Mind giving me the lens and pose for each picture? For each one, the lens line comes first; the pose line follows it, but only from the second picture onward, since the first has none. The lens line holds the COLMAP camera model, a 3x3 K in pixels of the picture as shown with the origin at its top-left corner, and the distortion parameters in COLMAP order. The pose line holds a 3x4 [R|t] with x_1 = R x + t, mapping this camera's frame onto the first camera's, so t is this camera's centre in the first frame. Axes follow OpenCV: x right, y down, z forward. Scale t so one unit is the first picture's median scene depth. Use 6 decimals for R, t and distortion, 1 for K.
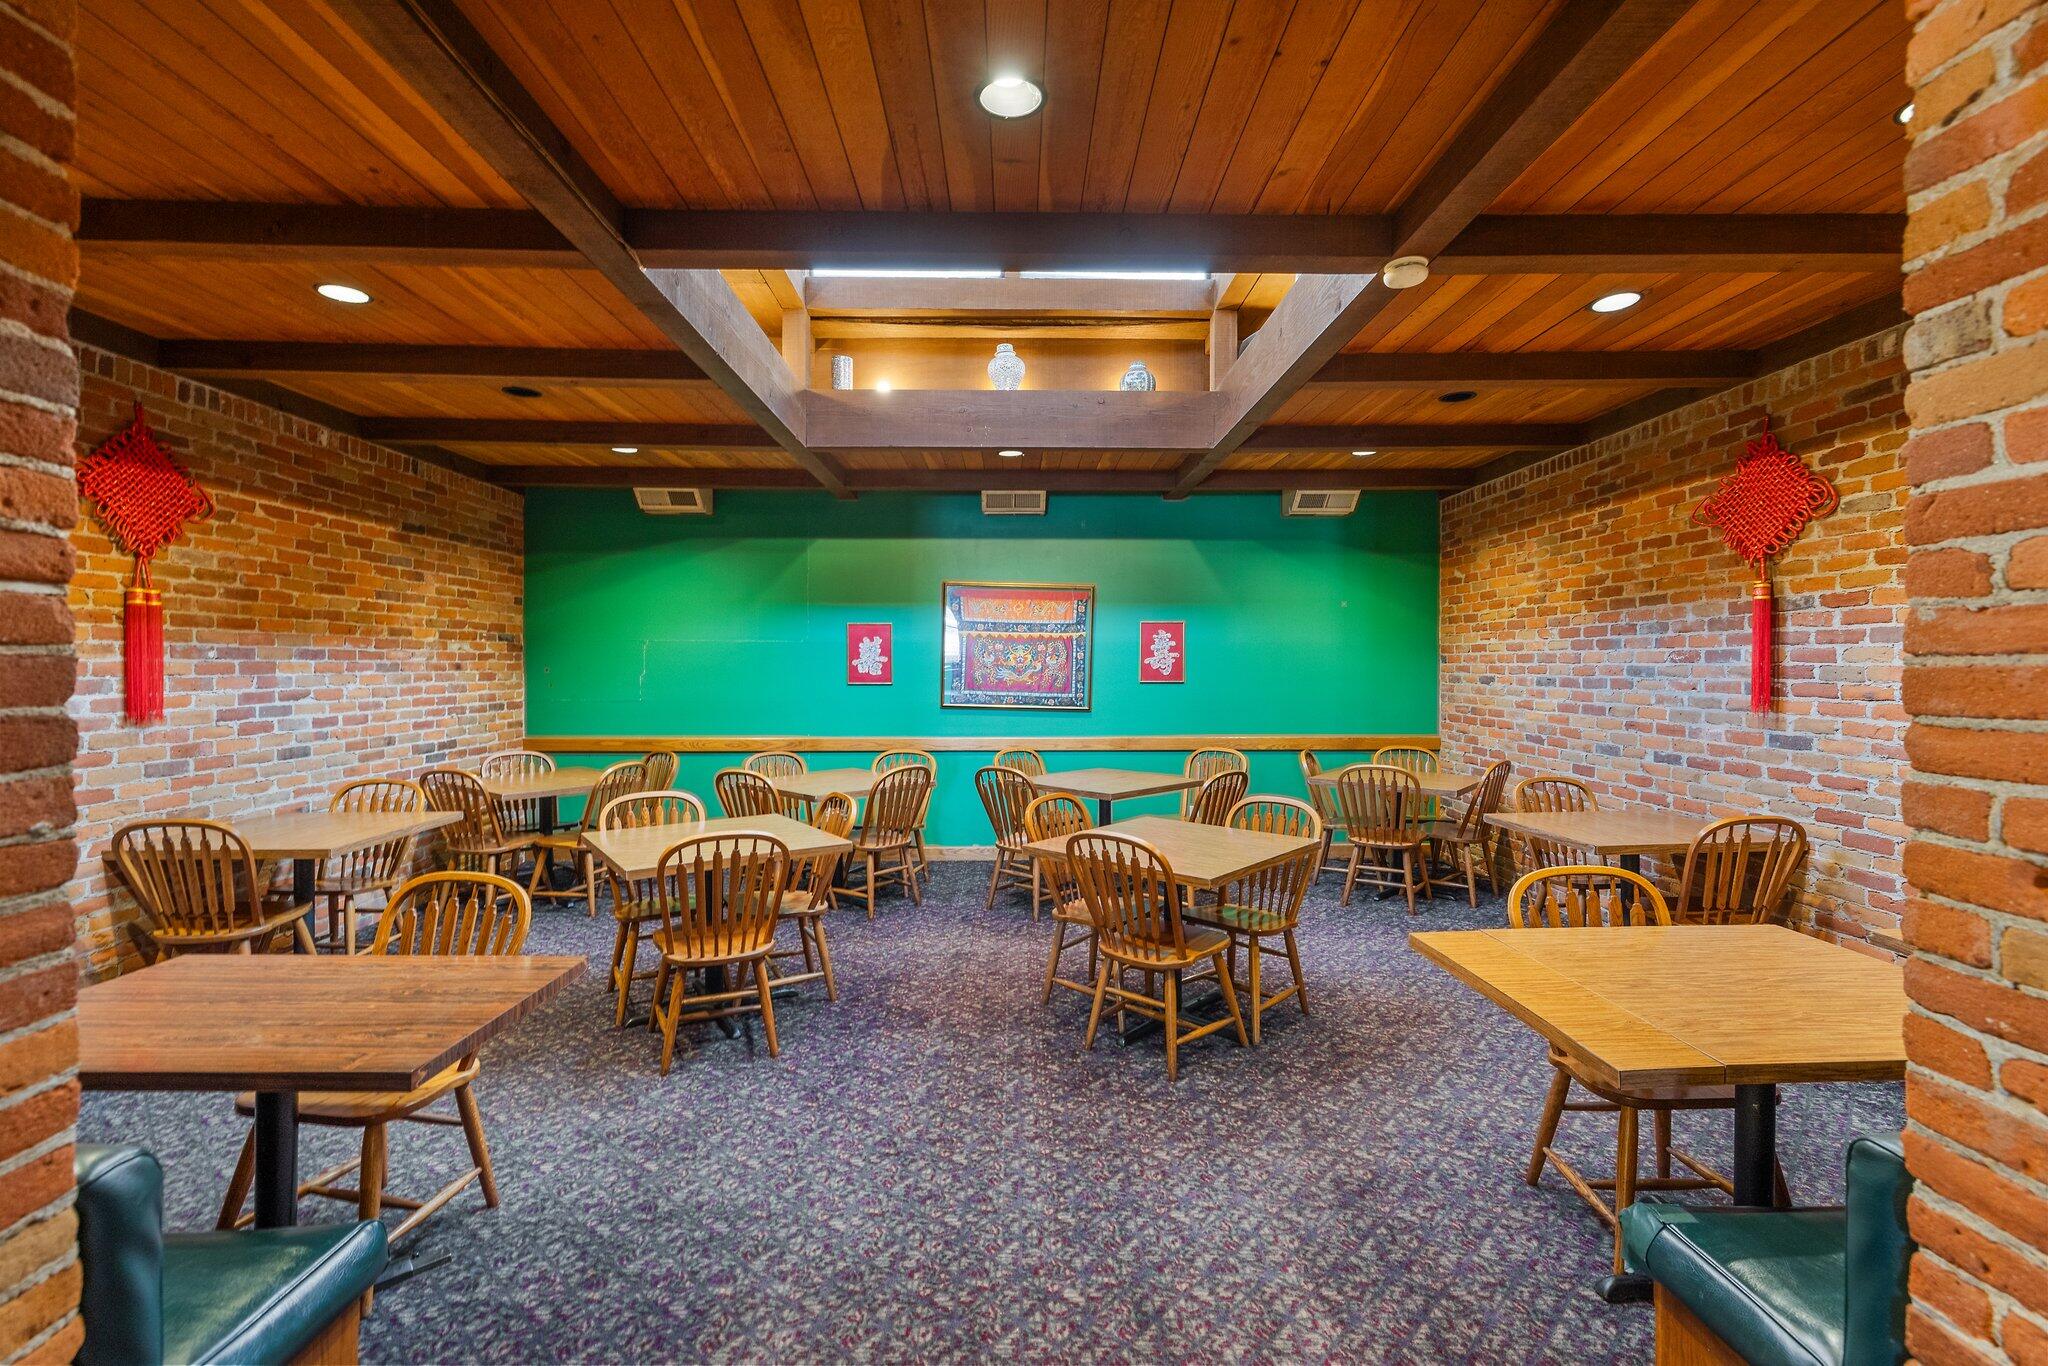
lens RADIAL K [[933.9, 0, 1022.5], [0, 933.9, 681.7], [0, 0, 1]] dist [-0.000339, -0.000935]
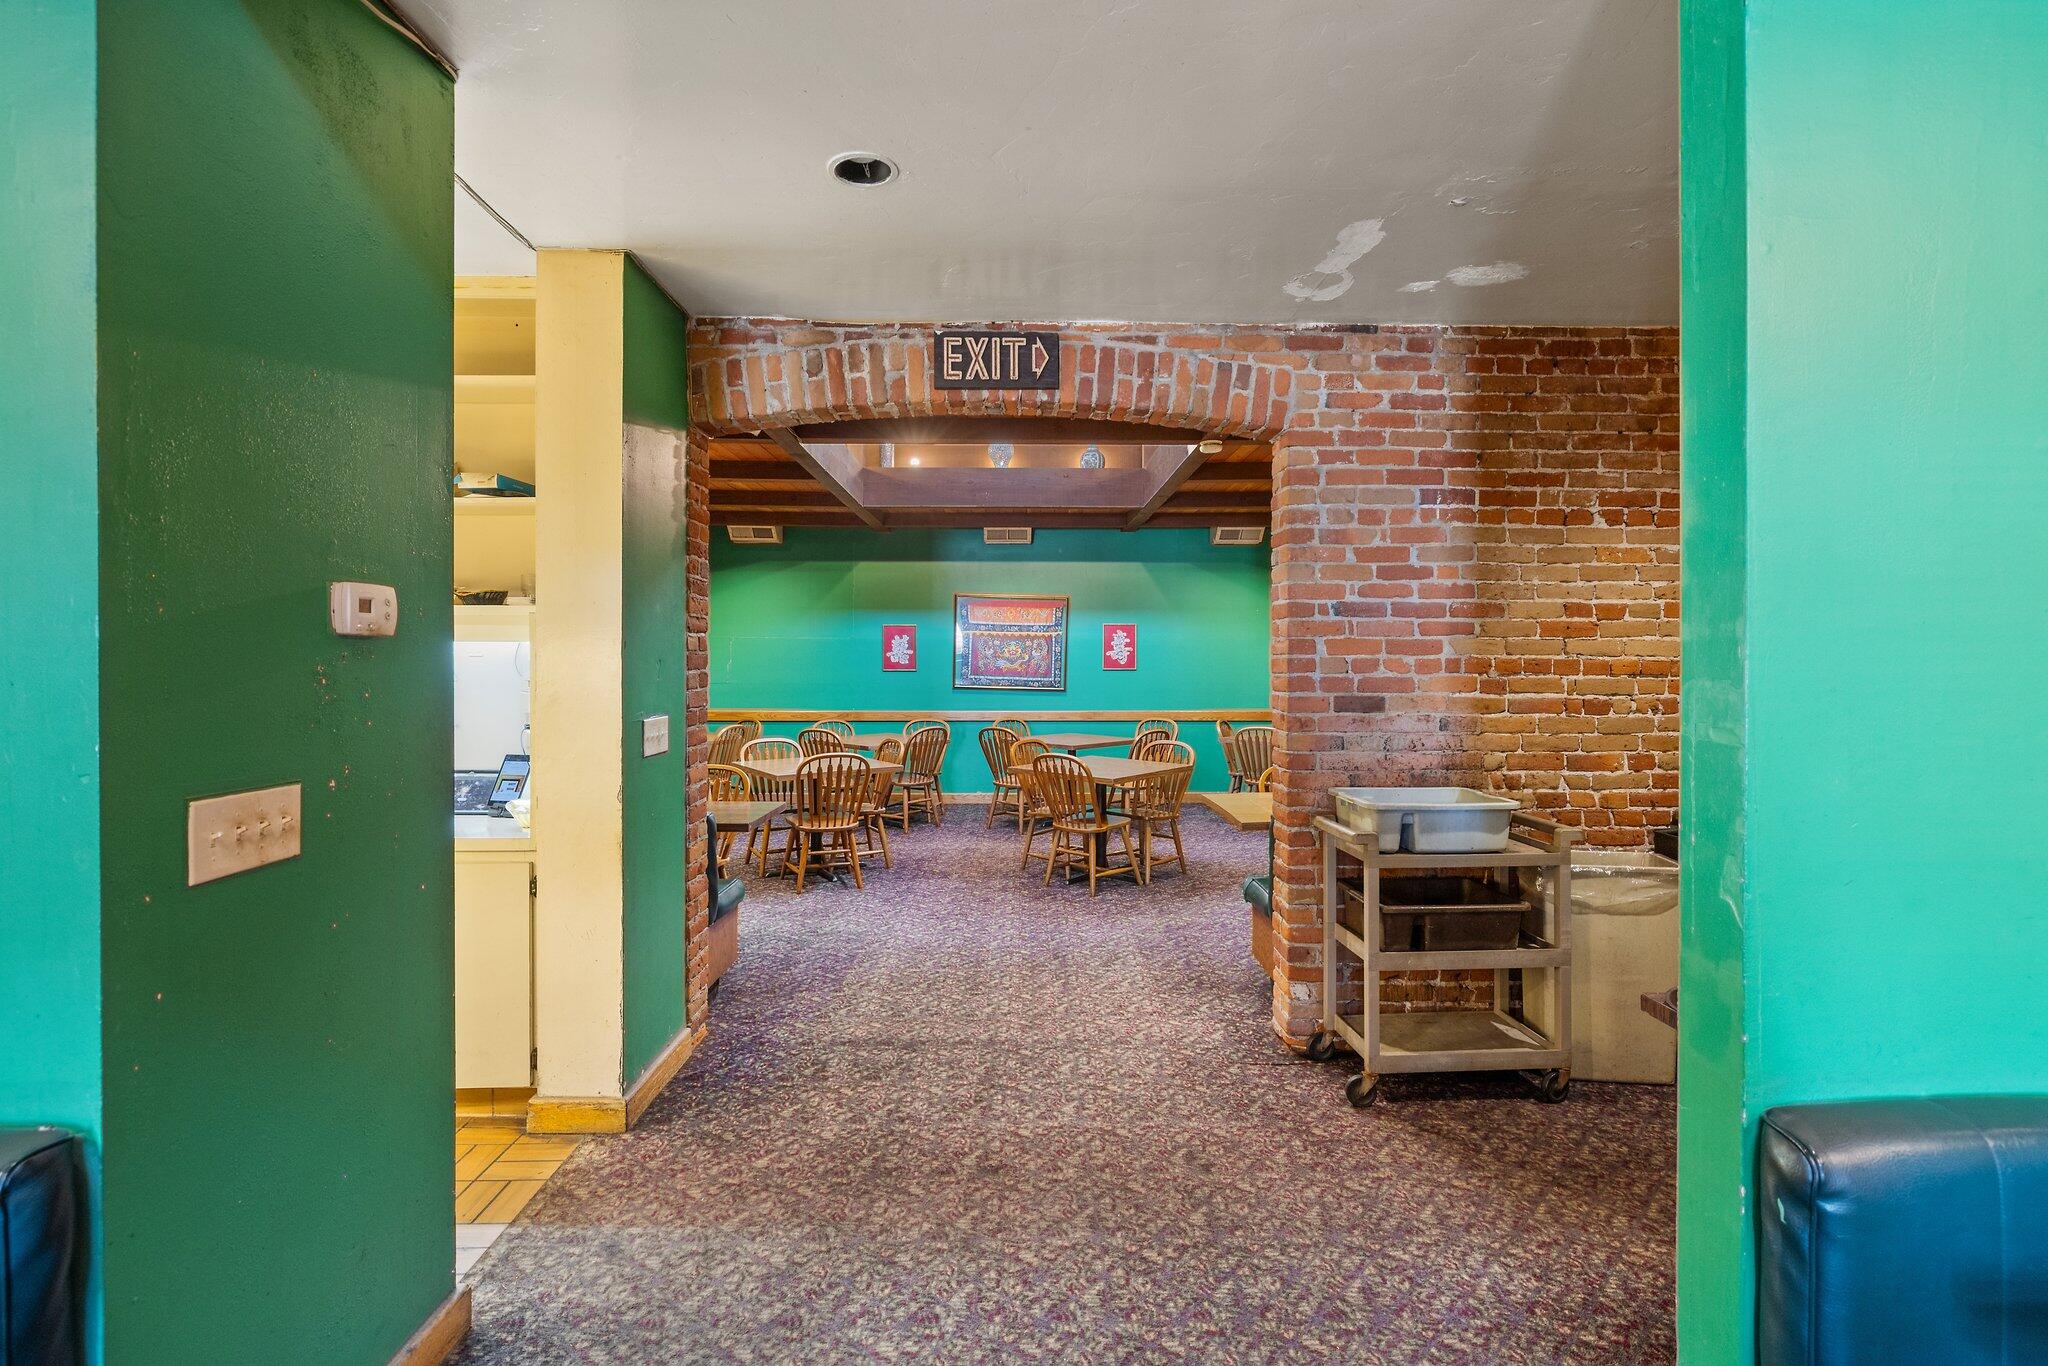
lens RADIAL K [[962.7, 0, 1032.6], [0, 962.7, 672.4], [0, 0, 1]] dist [-0.004452, -0.000384]
pose [[0.999982, 0.001349, 0.005822, 0.018949], [-0.001345, 0.999999, -0.000695, 0.006066], [-0.005823, 0.000687, 0.999983, -0.393801]]
